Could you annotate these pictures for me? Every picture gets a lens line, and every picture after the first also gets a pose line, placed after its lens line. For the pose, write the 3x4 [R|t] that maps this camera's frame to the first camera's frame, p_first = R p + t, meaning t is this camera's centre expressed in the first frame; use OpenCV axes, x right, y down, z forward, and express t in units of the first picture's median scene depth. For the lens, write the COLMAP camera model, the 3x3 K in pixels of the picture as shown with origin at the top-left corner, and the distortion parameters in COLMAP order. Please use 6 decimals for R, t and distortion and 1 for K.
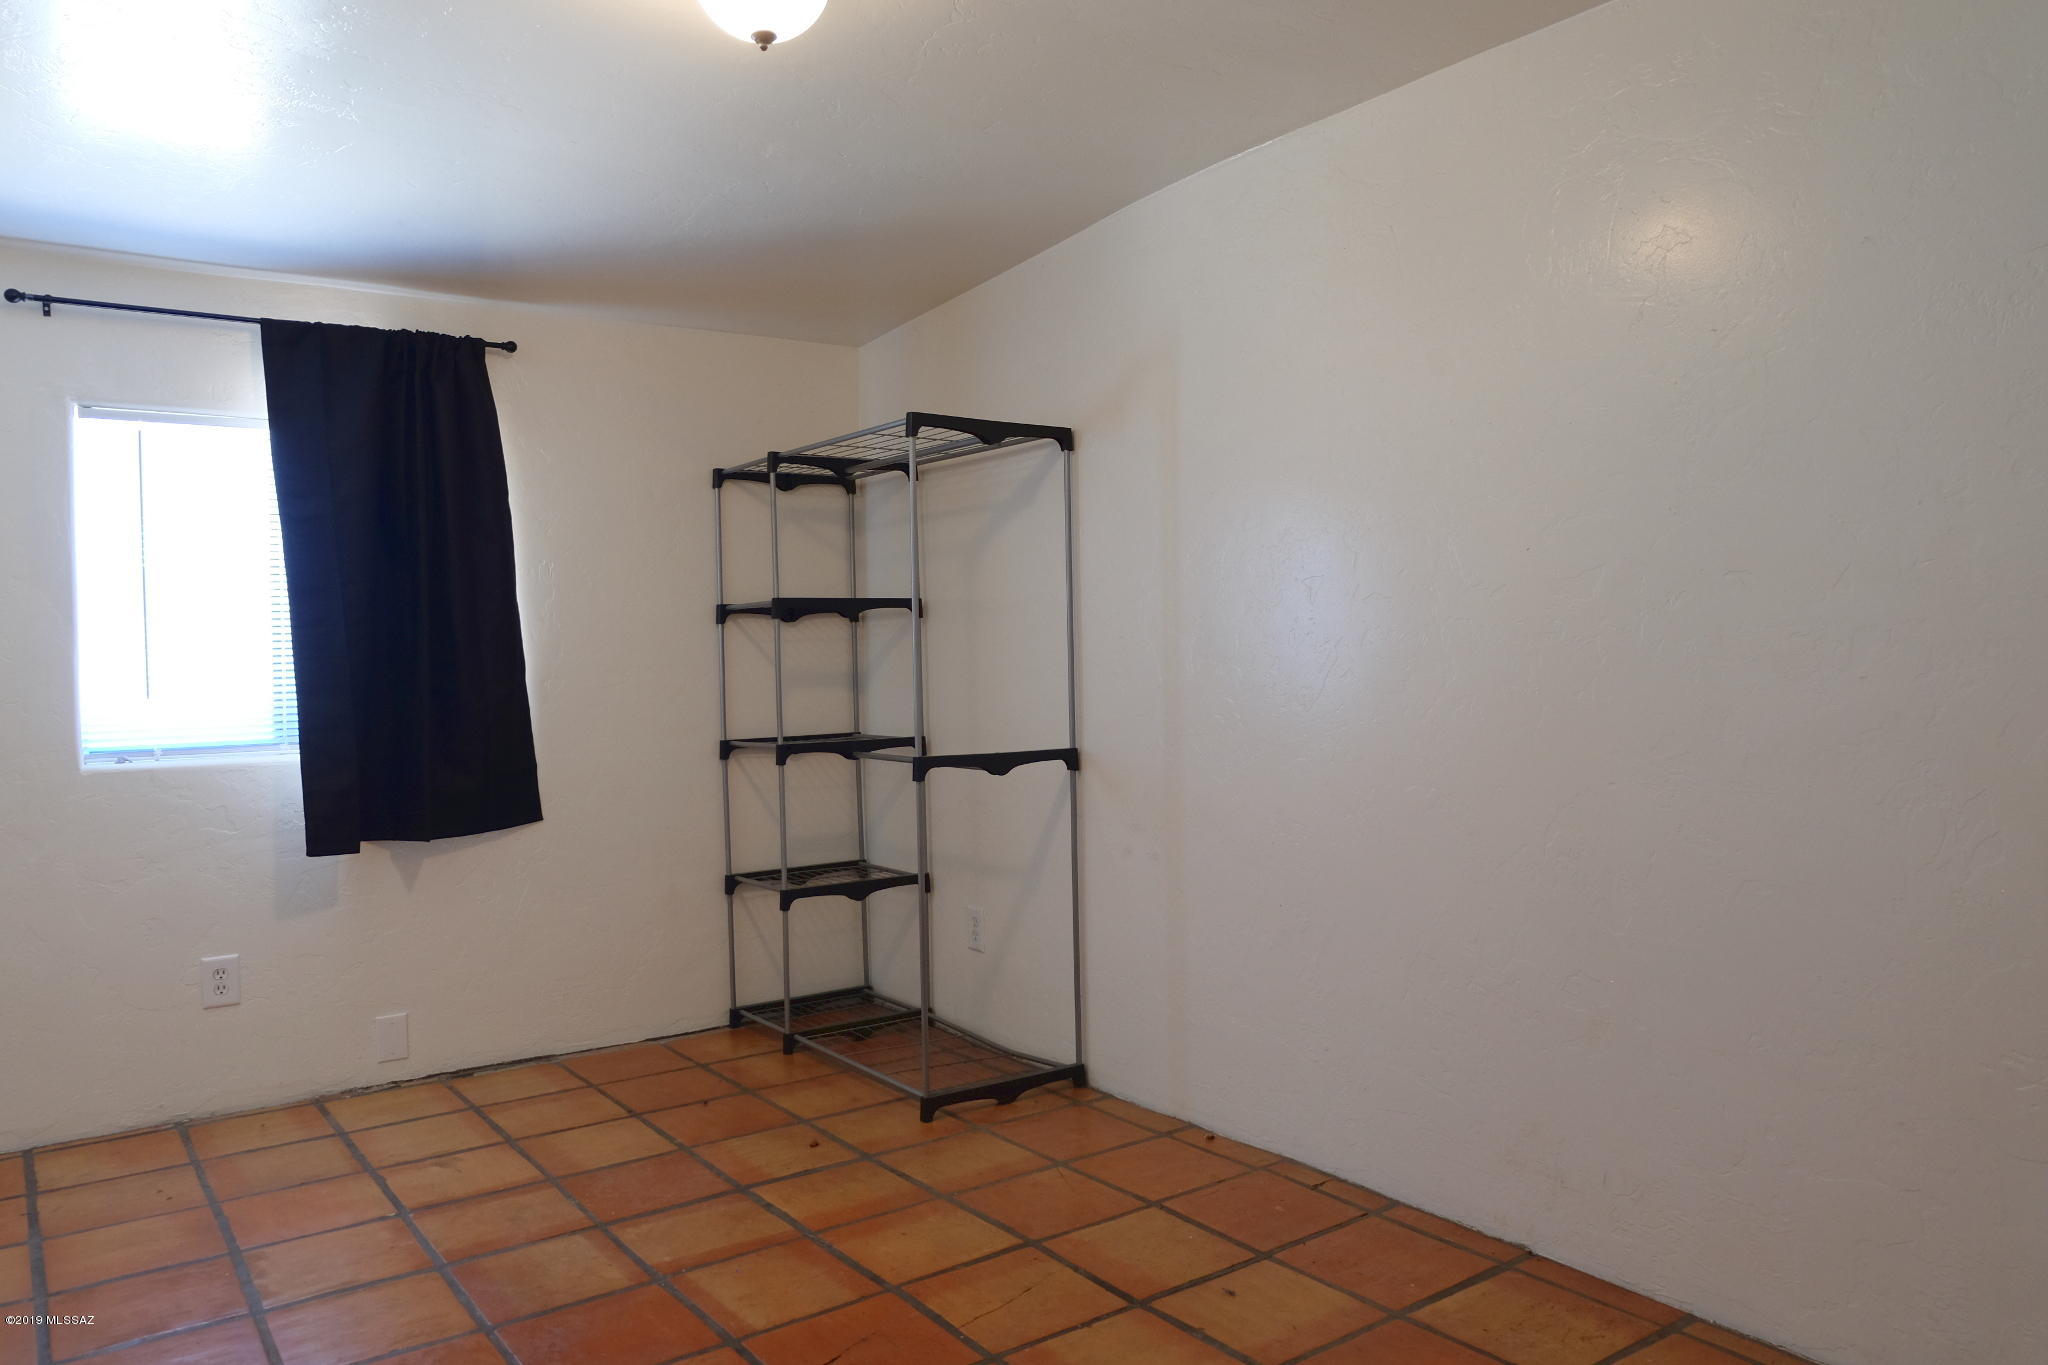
lens RADIAL K [[1467.8, 0, 1011.4], [0, 1467.8, 670.2], [0, 0, 1]] dist [-0.058215, 0.056556]
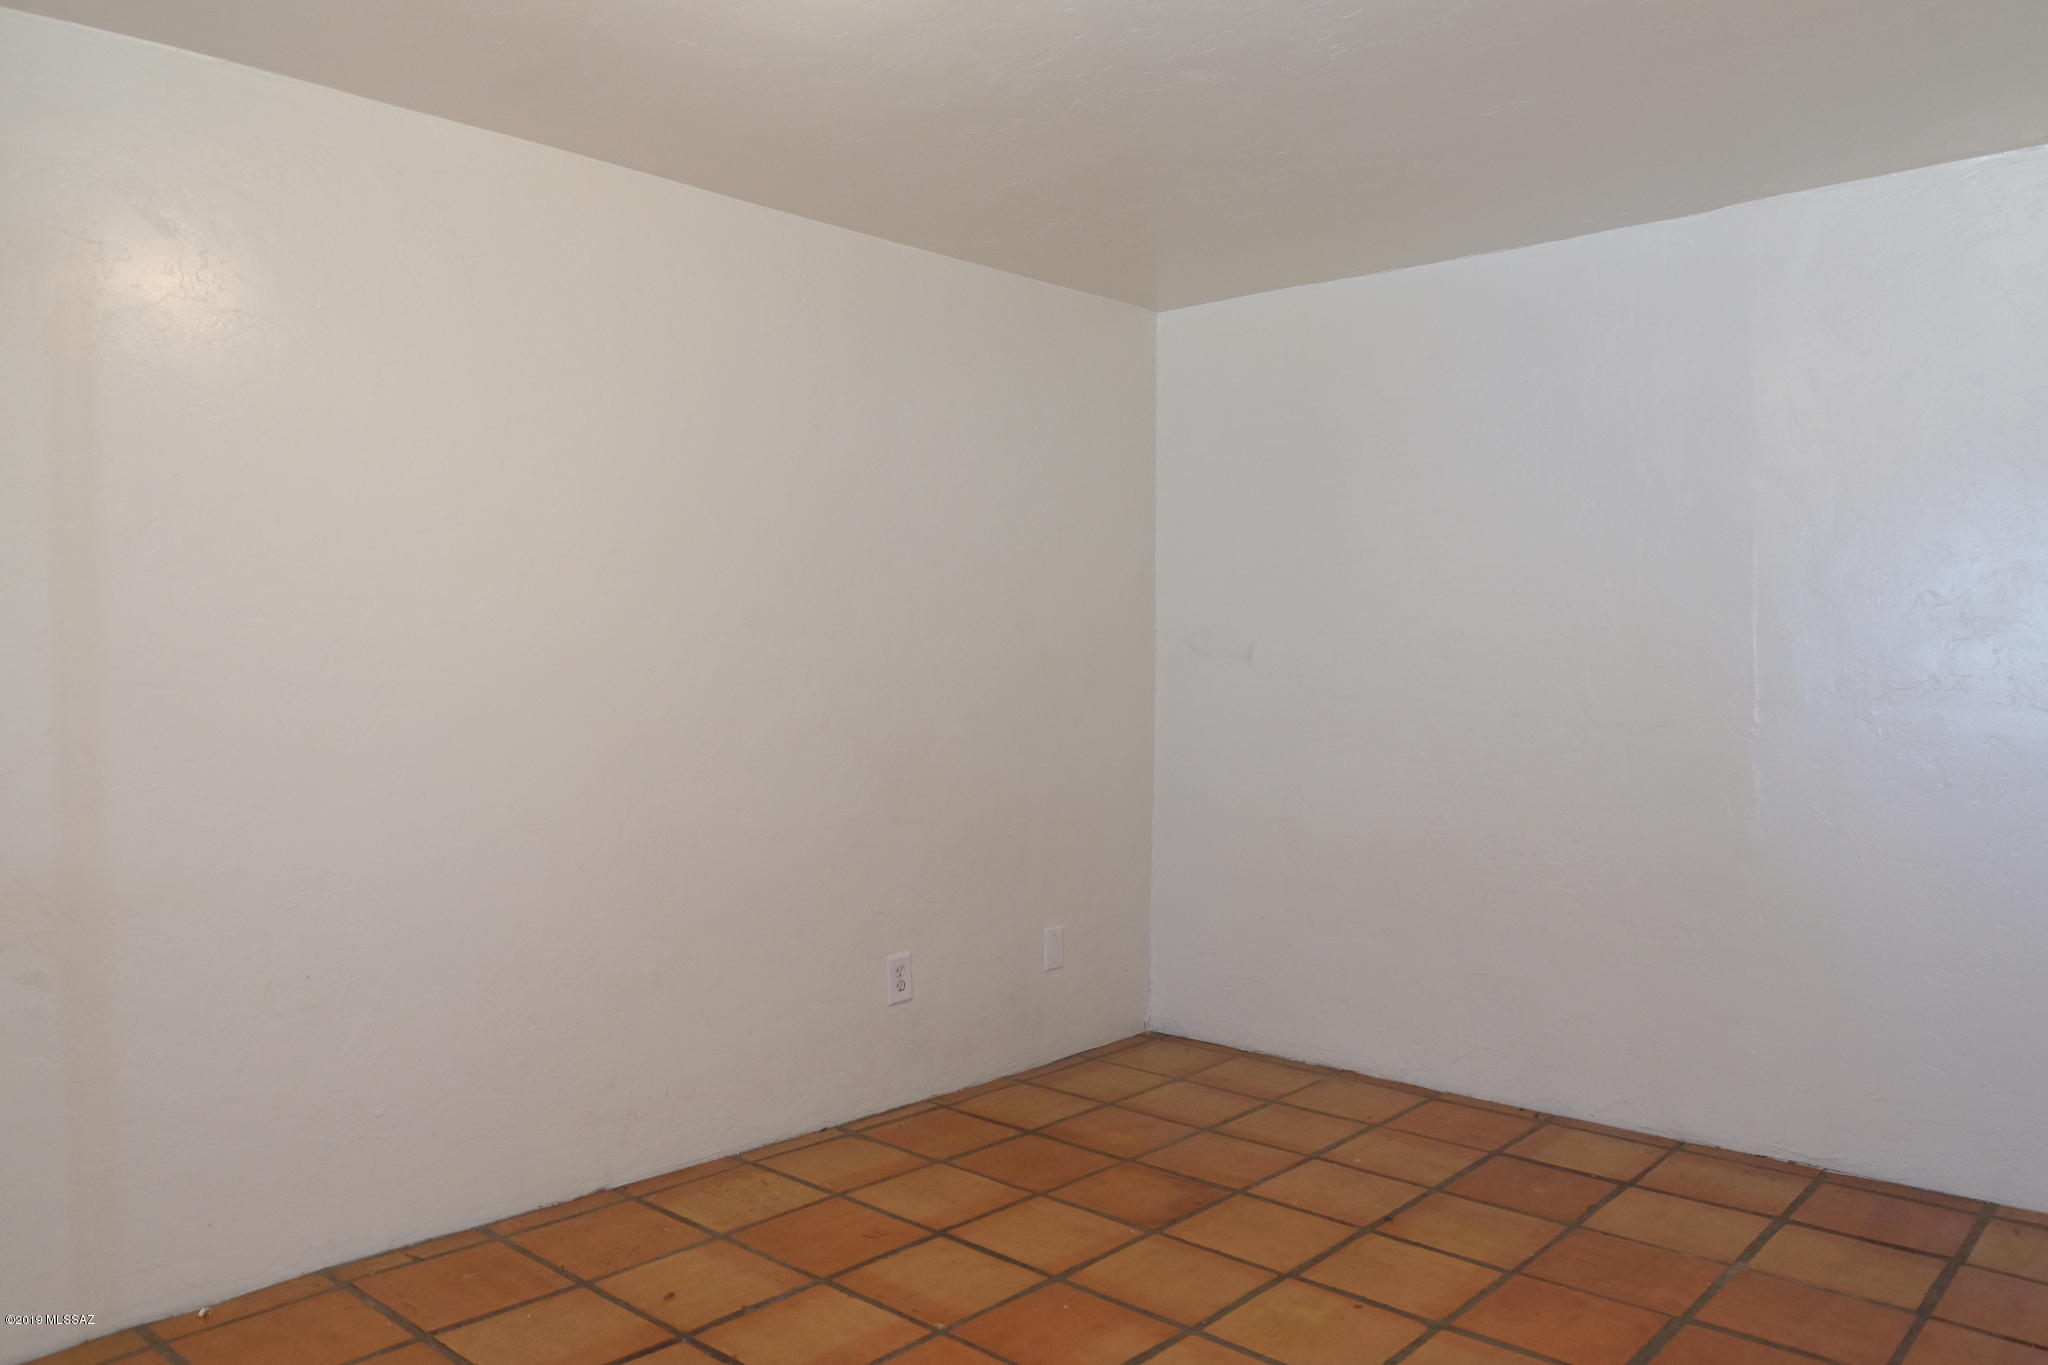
lens RADIAL K [[1467.8, 0, 1014.7], [0, 1467.8, 681.6], [0, 0, 1]] dist [-0.058215, 0.056556]
pose [[-0.212758, 0.010868, 0.977045, -0.847434], [0.023320, 0.999710, -0.006042, 0.006254], [-0.976827, 0.021499, -0.212950, 0.906803]]
